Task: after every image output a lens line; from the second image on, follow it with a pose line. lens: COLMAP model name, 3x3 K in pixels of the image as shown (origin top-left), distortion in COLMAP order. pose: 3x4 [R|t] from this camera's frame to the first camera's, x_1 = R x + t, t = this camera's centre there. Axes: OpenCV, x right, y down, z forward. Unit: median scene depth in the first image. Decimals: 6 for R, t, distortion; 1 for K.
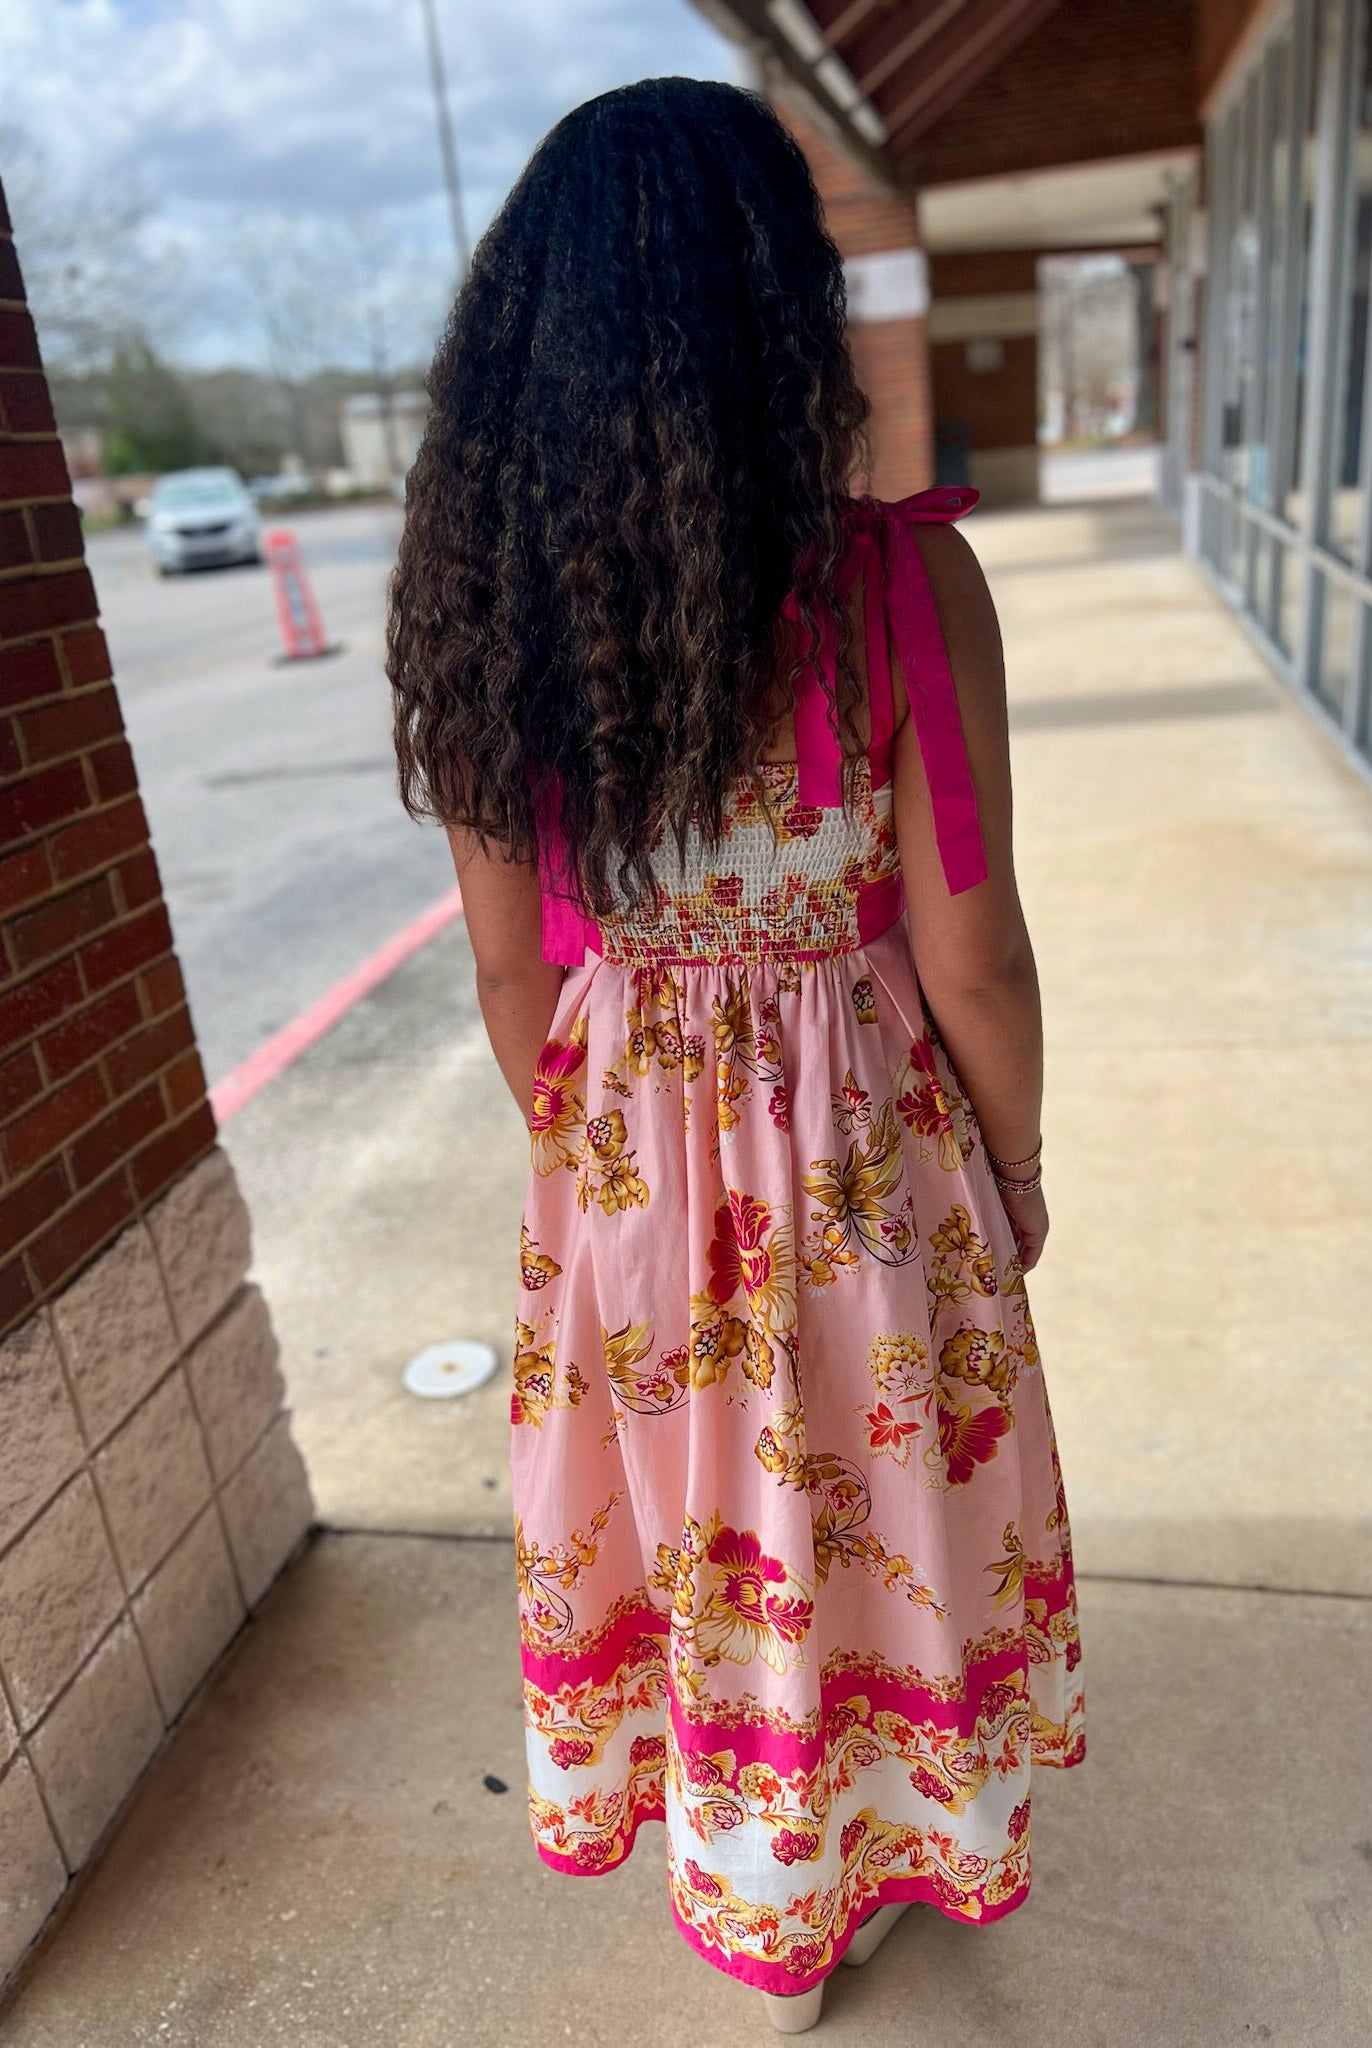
lens RADIAL K [[1541.5, 0, 679.8], [0, 1541.5, 1022.6], [0, 0, 1]] dist [0.007022, -0.009234]
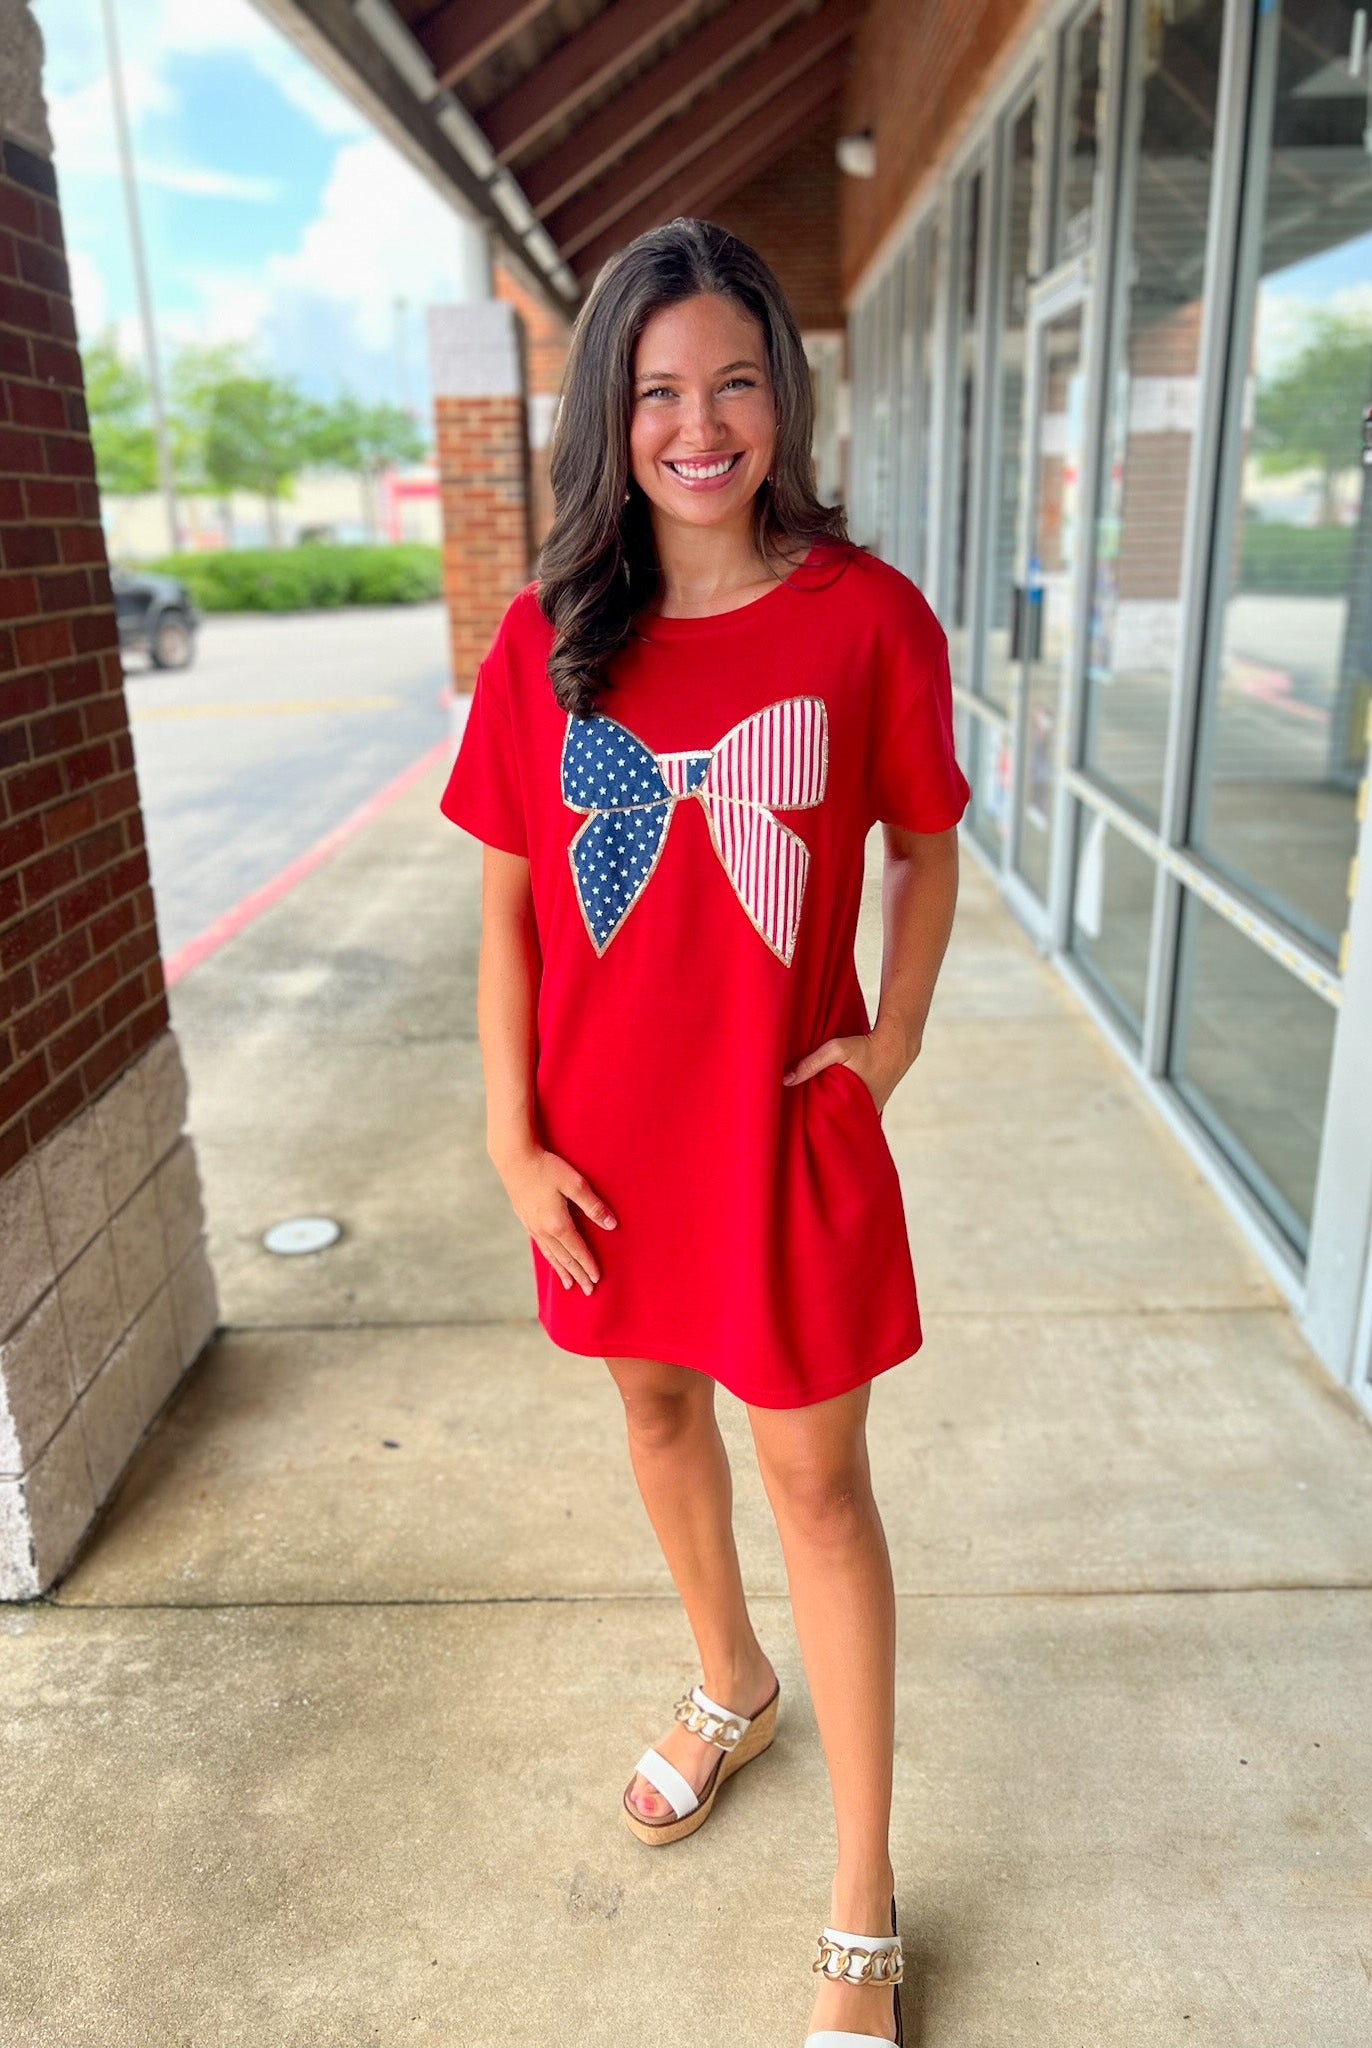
lens RADIAL K [[1532.2, 0, 675.0], [0, 1532.2, 1025.7], [0, 0, 1]] dist [0.011427, -0.004158]
pose [[0.978049, 0.009387, 0.208162, -0.123123], [0.003189, 0.998194, -0.059995, 0.139562], [-0.208349, 0.059342, 0.976253, -0.383957]]
